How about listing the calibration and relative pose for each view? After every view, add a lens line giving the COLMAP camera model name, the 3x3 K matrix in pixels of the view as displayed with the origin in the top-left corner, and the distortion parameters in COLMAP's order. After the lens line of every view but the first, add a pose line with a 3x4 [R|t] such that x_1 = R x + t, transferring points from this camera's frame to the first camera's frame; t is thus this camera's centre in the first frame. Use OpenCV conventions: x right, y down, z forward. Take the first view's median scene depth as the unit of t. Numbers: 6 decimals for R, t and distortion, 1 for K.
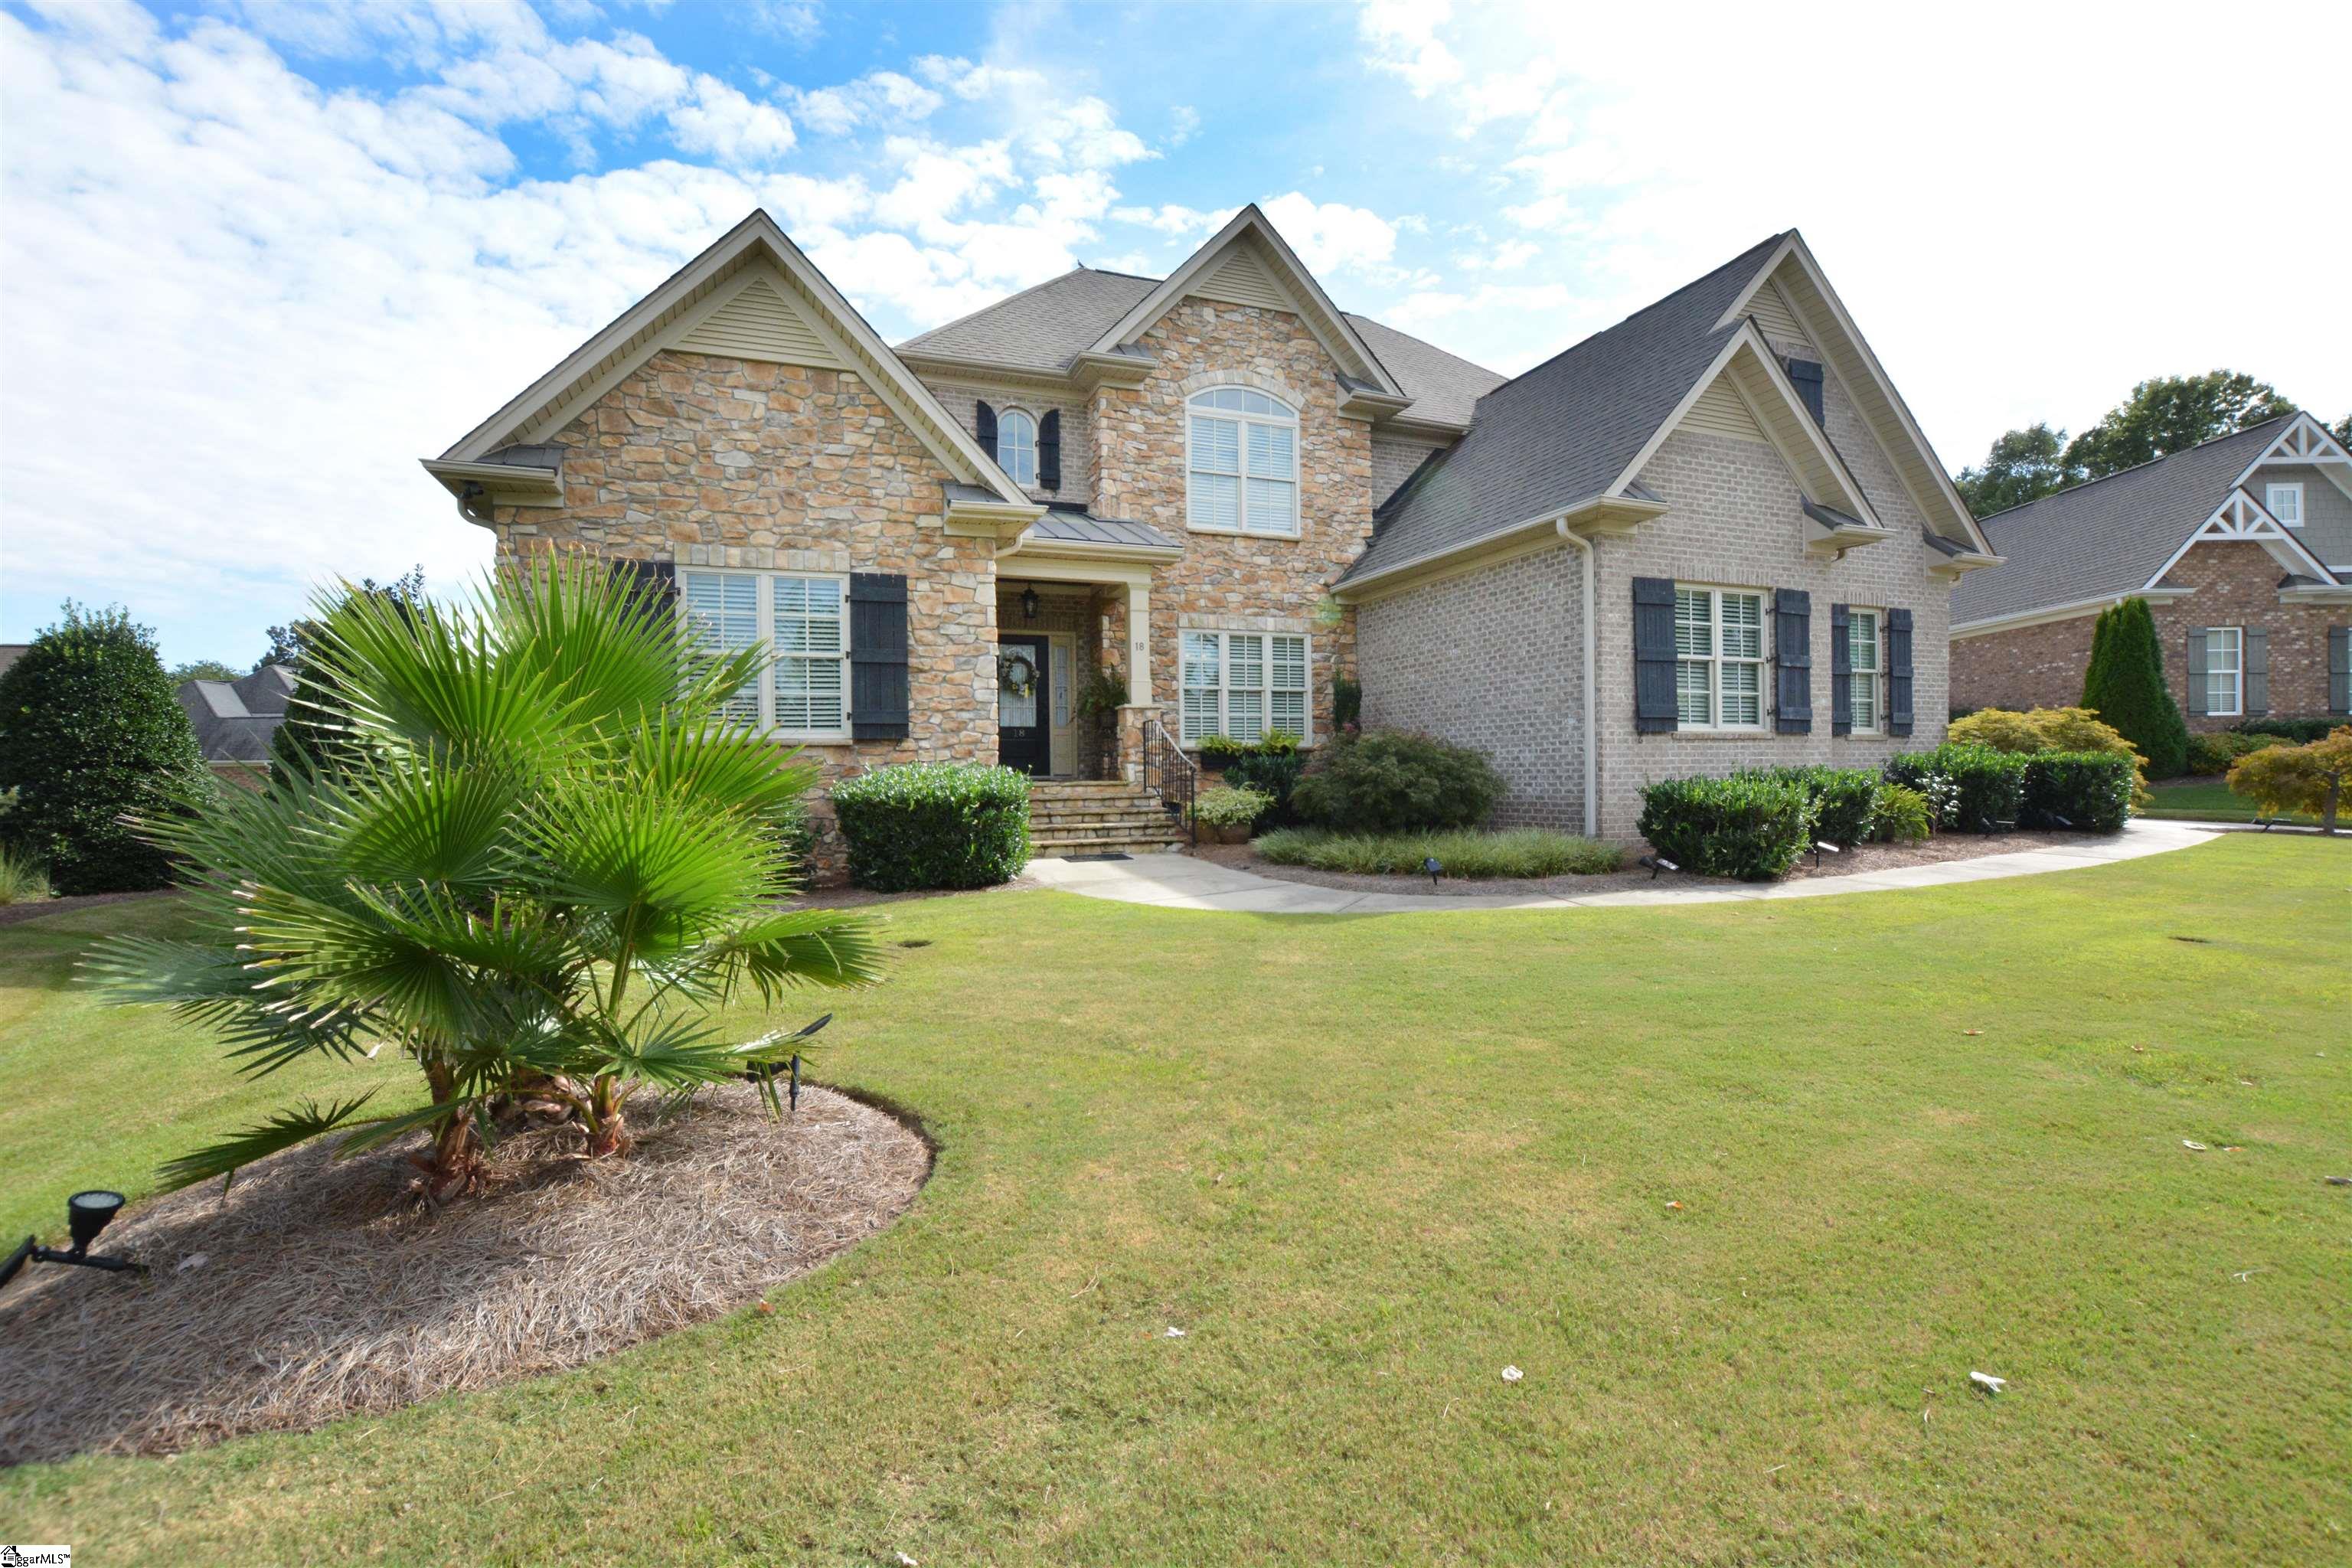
lens RADIAL K [[1023.5, 0, 1175.2], [0, 1023.5, 773.9], [0, 0, 1]] dist [-0.000765, -0.000002]
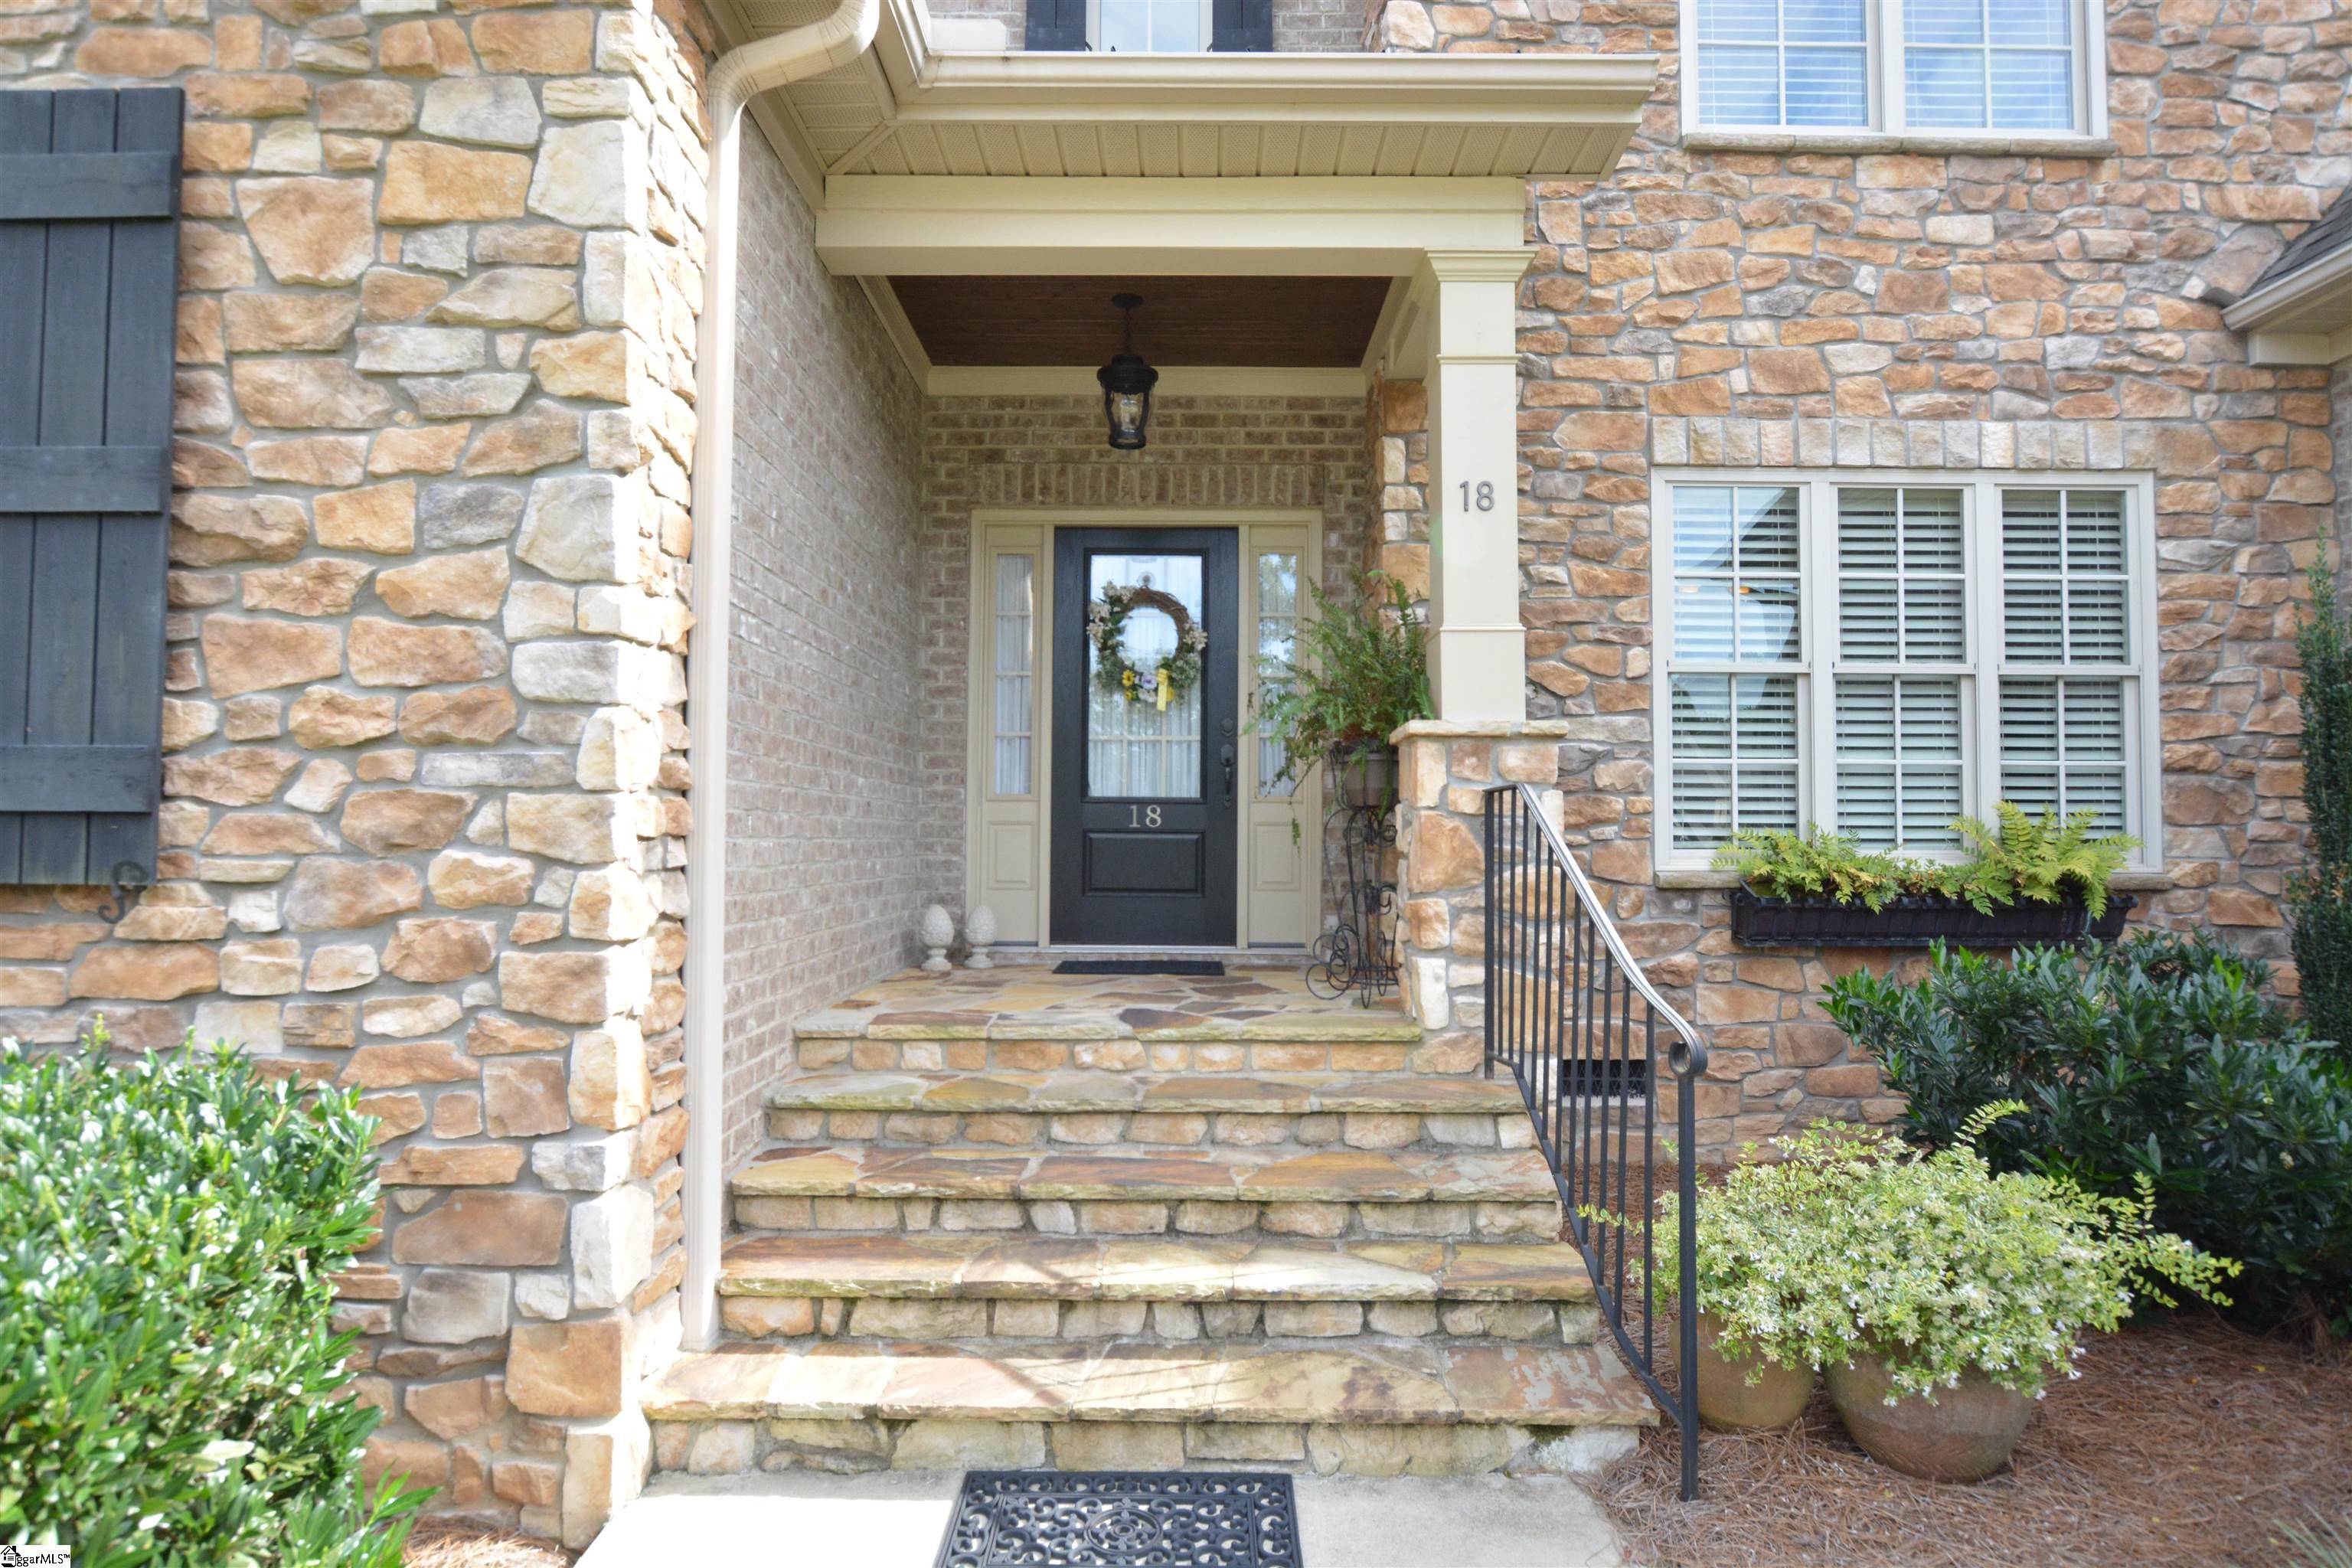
lens RADIAL K [[1314.5, 0, 1180.7], [0, 1314.5, 780.4], [0, 0, 1]] dist [-0.009134, -0.001974]
pose [[0.931479, 0.003023, -0.363783, 0.014596], [-0.018314, 0.999087, -0.038591, -0.035146], [0.363334, 0.042610, 0.930684, 0.598446]]
